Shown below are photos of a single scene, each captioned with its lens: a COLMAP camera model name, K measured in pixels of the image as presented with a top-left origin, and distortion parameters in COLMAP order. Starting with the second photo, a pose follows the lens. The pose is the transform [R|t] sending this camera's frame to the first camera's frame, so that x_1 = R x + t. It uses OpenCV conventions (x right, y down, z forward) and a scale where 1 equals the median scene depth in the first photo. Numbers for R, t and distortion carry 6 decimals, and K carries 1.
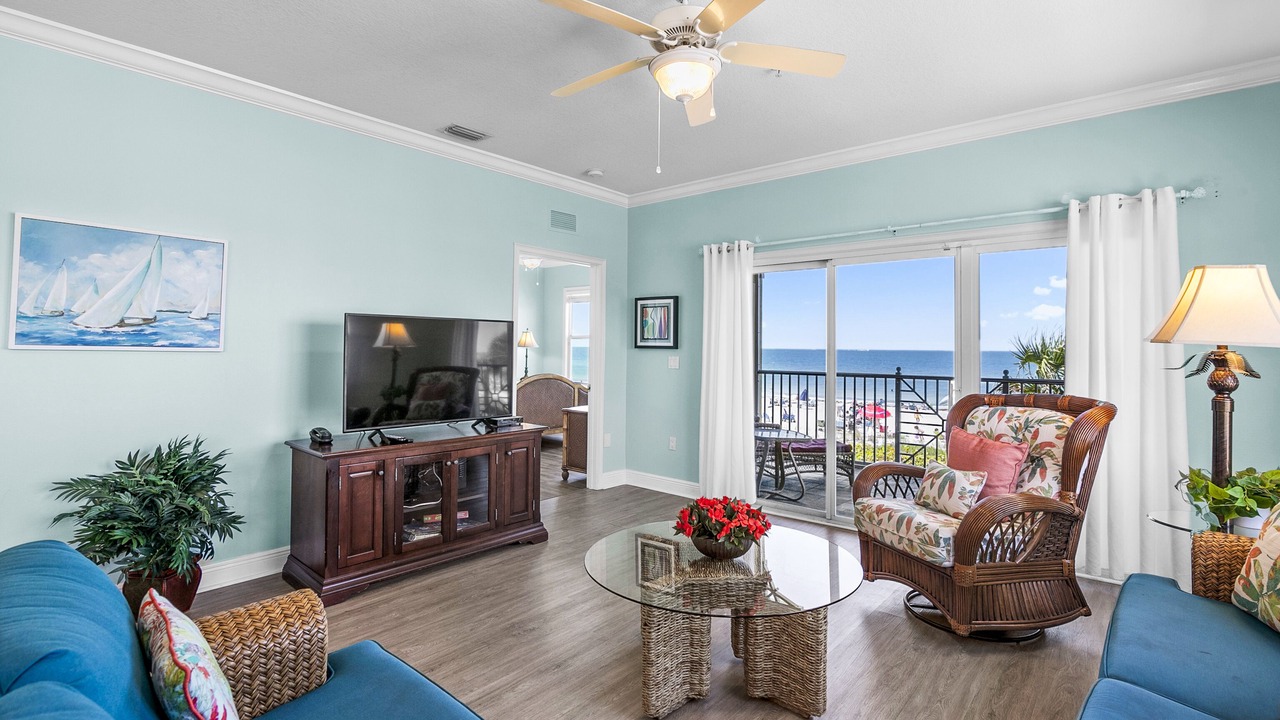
lens RADIAL K [[625.1, 0, 642.7], [0, 625.1, 331.3], [0, 0, 1]] dist [0.000730, 0.000407]
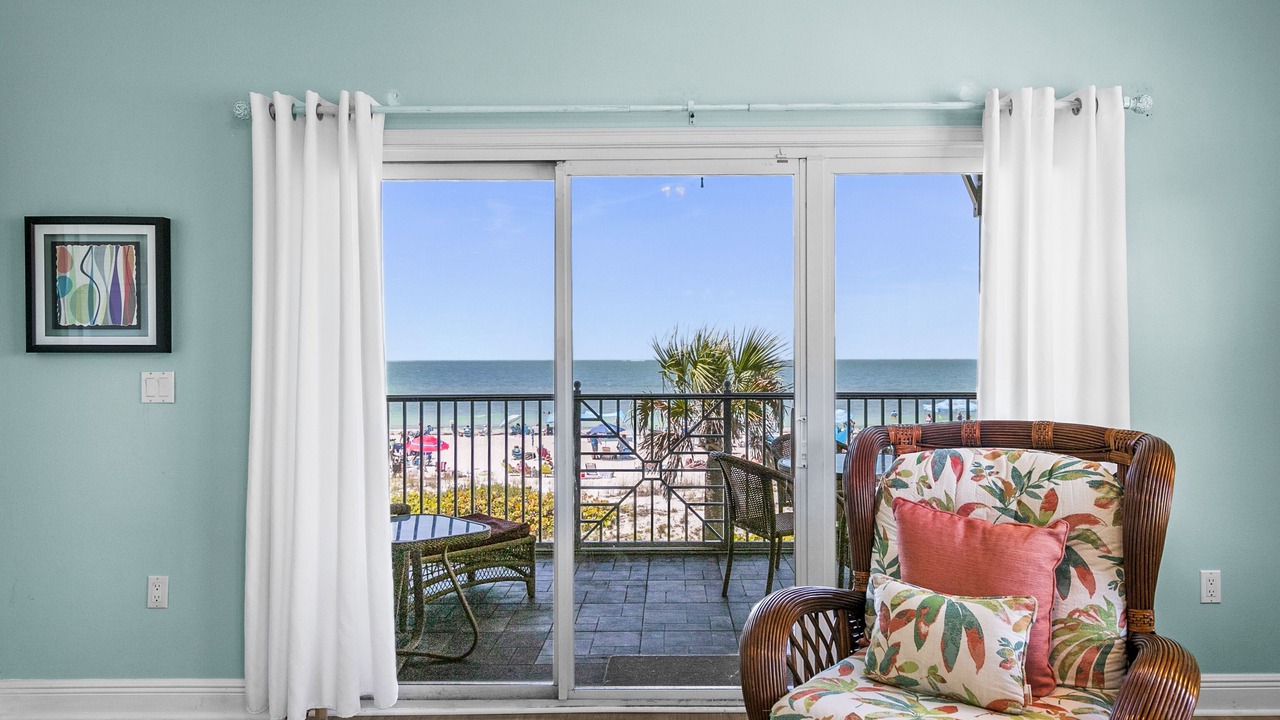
lens RADIAL K [[700.9, 0, 580.7], [0, 700.9, 366.0], [0, 0, 1]] dist [0.002813, 0.001631]
pose [[0.766966, -0.016292, 0.641481, -0.039700], [-0.004783, 0.999505, 0.031103, 0.028493], [-0.641670, -0.026923, 0.766508, 0.646907]]
